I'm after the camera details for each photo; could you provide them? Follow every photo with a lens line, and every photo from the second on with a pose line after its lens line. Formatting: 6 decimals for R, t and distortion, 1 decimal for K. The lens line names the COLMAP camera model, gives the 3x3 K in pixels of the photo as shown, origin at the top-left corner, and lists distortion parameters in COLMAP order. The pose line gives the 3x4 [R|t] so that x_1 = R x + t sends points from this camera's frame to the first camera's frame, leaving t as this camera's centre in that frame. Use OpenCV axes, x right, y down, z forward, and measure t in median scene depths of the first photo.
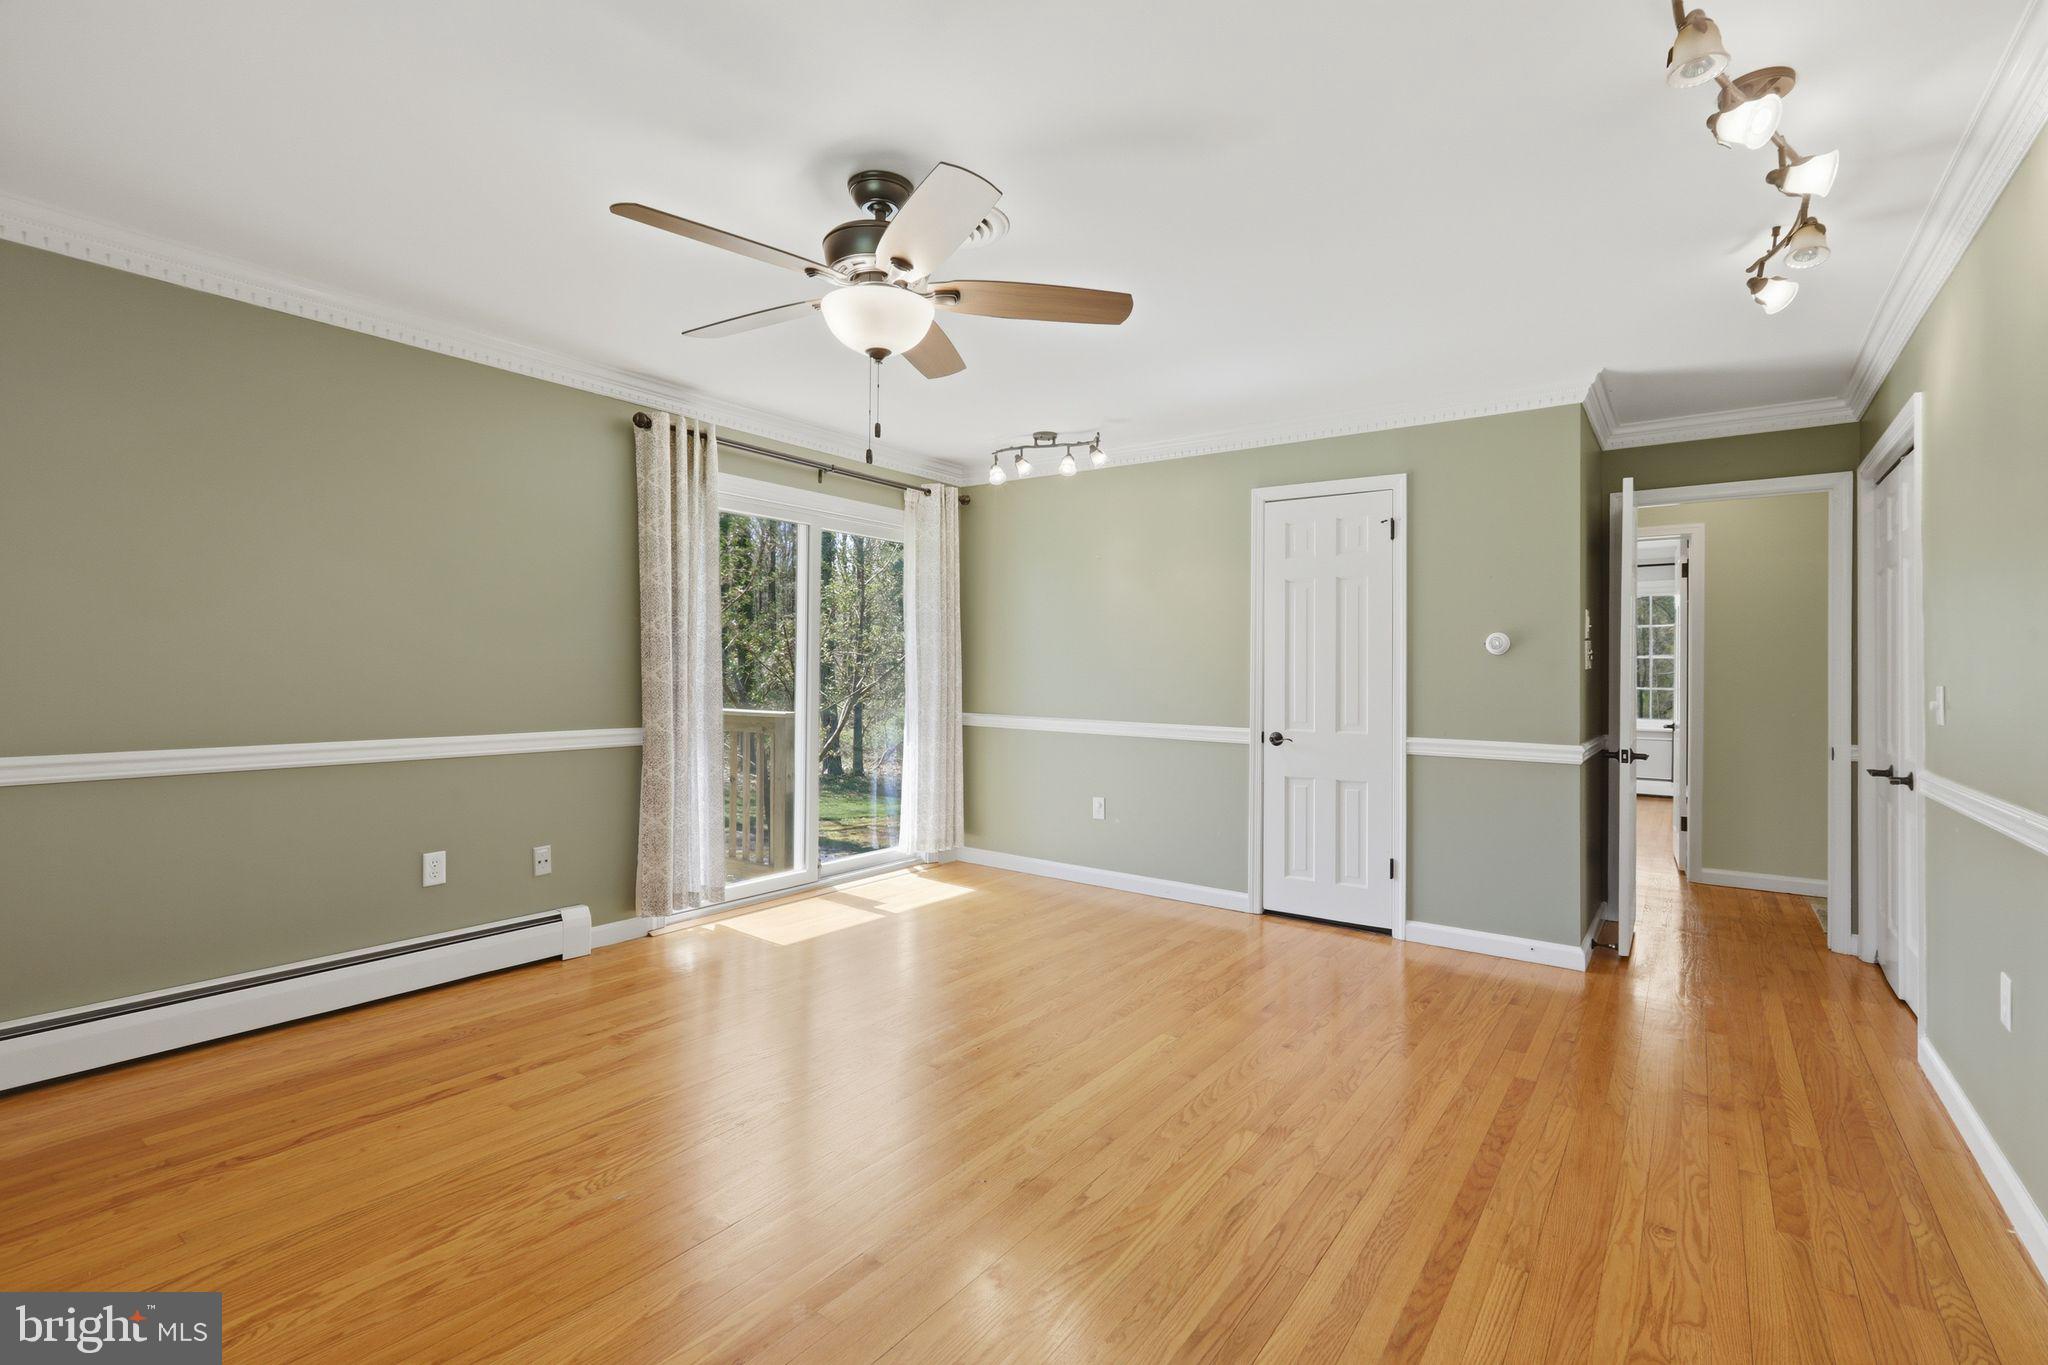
lens RADIAL K [[908.8, 0, 1021.7], [0, 908.8, 671.0], [0, 0, 1]] dist [0.002385, 0.000300]
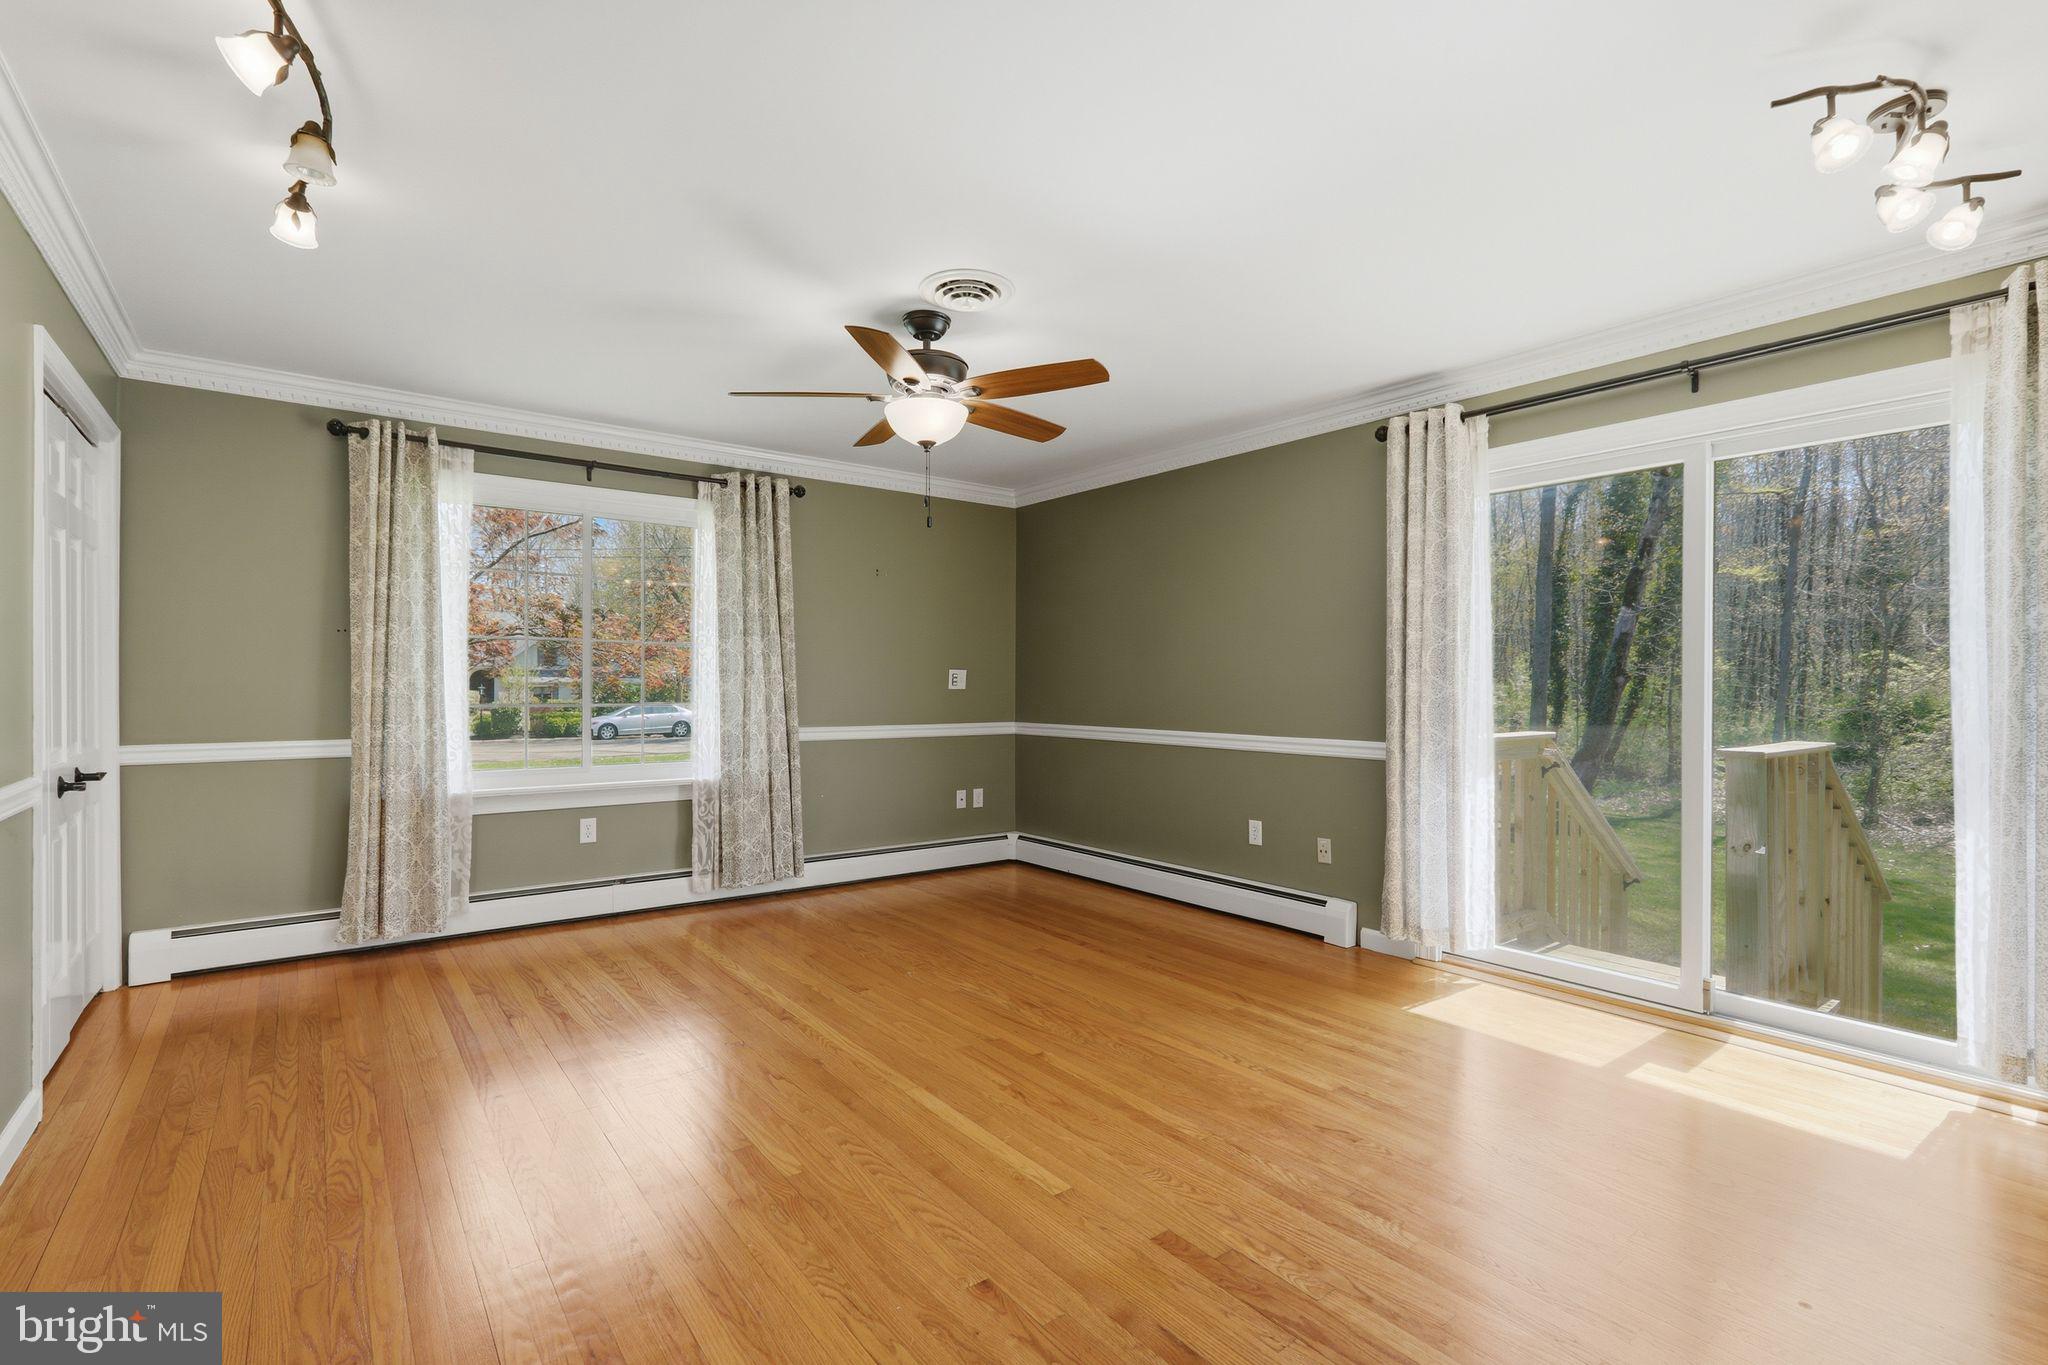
lens RADIAL K [[923.4, 0, 1019.9], [0, 923.4, 694.0], [0, 0, 1]] dist [-0.006602, 0.004318]
pose [[-0.275212, -0.002765, -0.961380, 0.841356], [-0.002104, 0.999995, -0.002274, 0.016412], [0.961381, 0.001397, -0.275217, 1.137116]]
